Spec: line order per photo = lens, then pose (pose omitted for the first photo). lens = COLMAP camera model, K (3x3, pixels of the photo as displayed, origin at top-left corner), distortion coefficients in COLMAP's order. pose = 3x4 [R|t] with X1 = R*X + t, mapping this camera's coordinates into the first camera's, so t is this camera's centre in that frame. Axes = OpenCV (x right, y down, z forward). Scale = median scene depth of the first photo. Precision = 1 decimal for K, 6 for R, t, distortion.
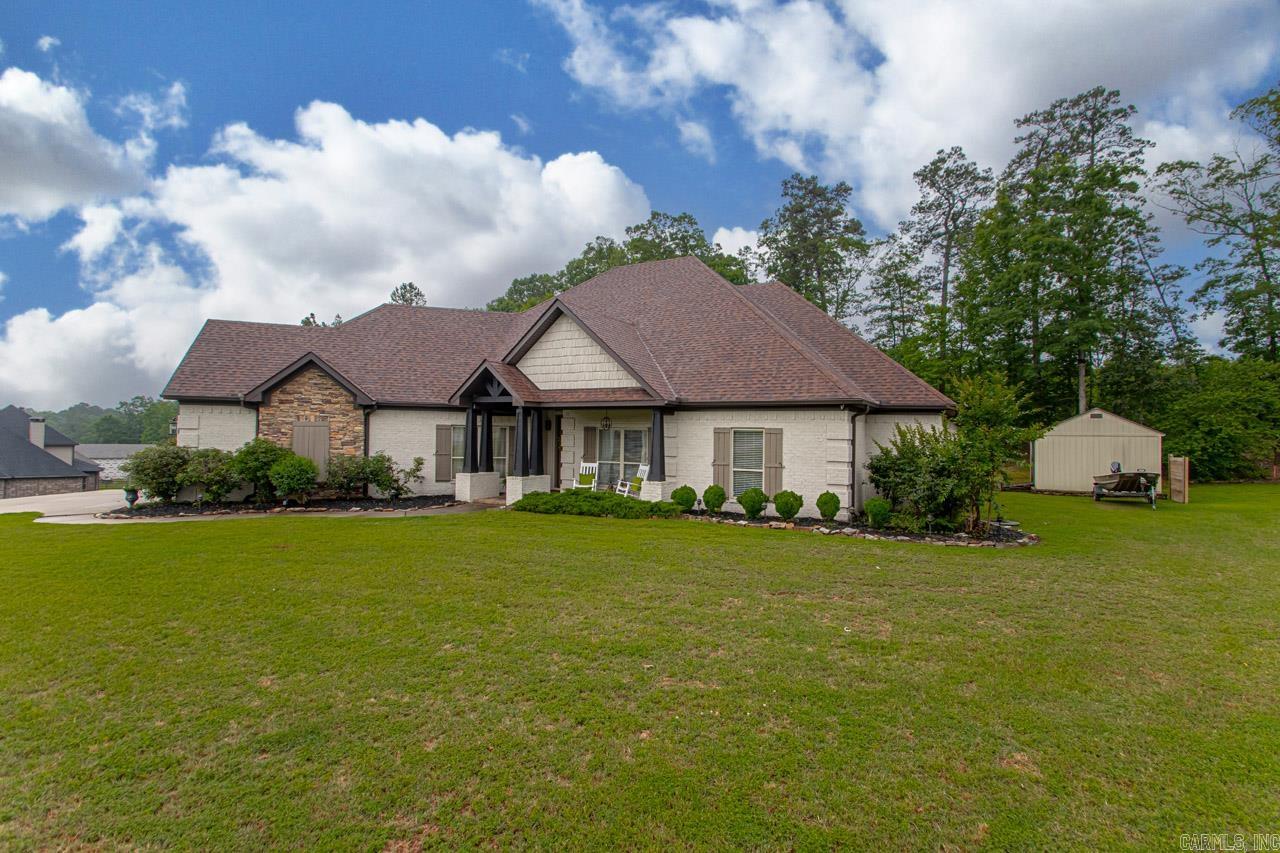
lens RADIAL K [[579.8, 0, 645.5], [0, 579.8, 417.7], [0, 0, 1]] dist [0.015013, -0.017879]
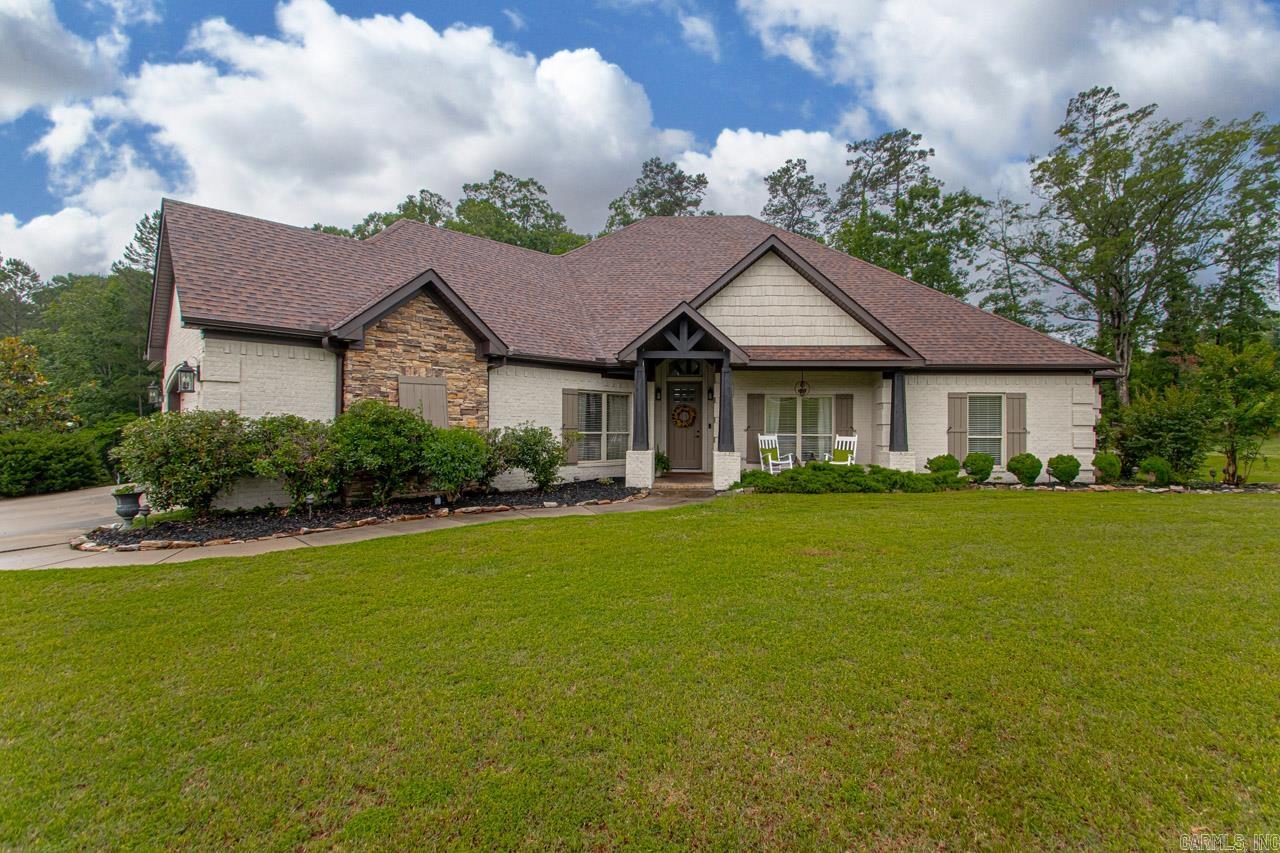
lens RADIAL K [[579.8, 0, 645.5], [0, 579.8, 417.7], [0, 0, 1]] dist [0.015013, -0.017879]
pose [[0.908981, -0.000626, 0.416837, -0.643367], [-0.007574, 0.999809, 0.018017, 0.040084], [-0.416769, -0.019534, 0.908803, 0.314102]]
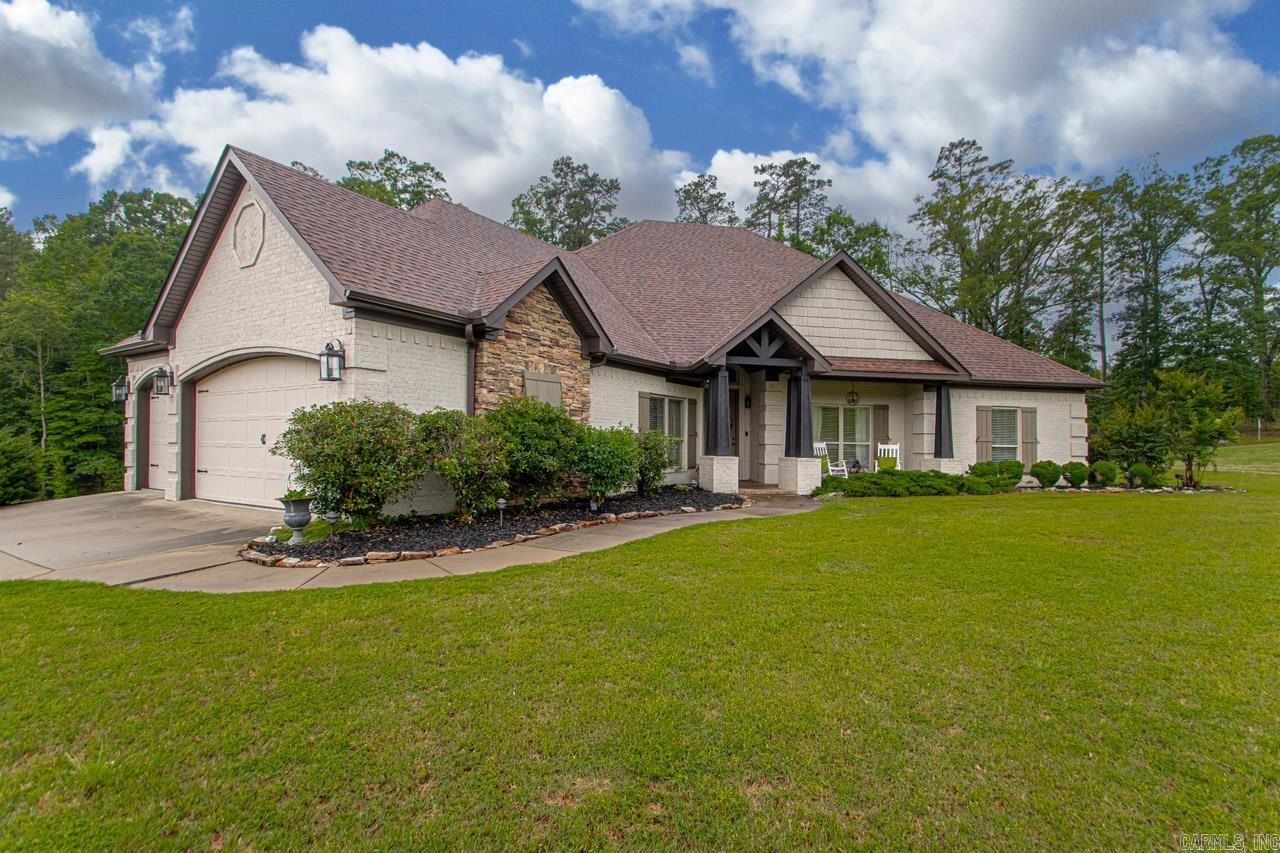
lens RADIAL K [[600.3, 0, 648.7], [0, 600.3, 425.9], [0, 0, 1]] dist [0.022591, -0.018951]
pose [[0.789464, 0.016844, 0.613566, -0.898869], [-0.026082, 0.999641, 0.006116, 0.055978], [-0.613243, -0.020831, 0.789620, 0.456067]]
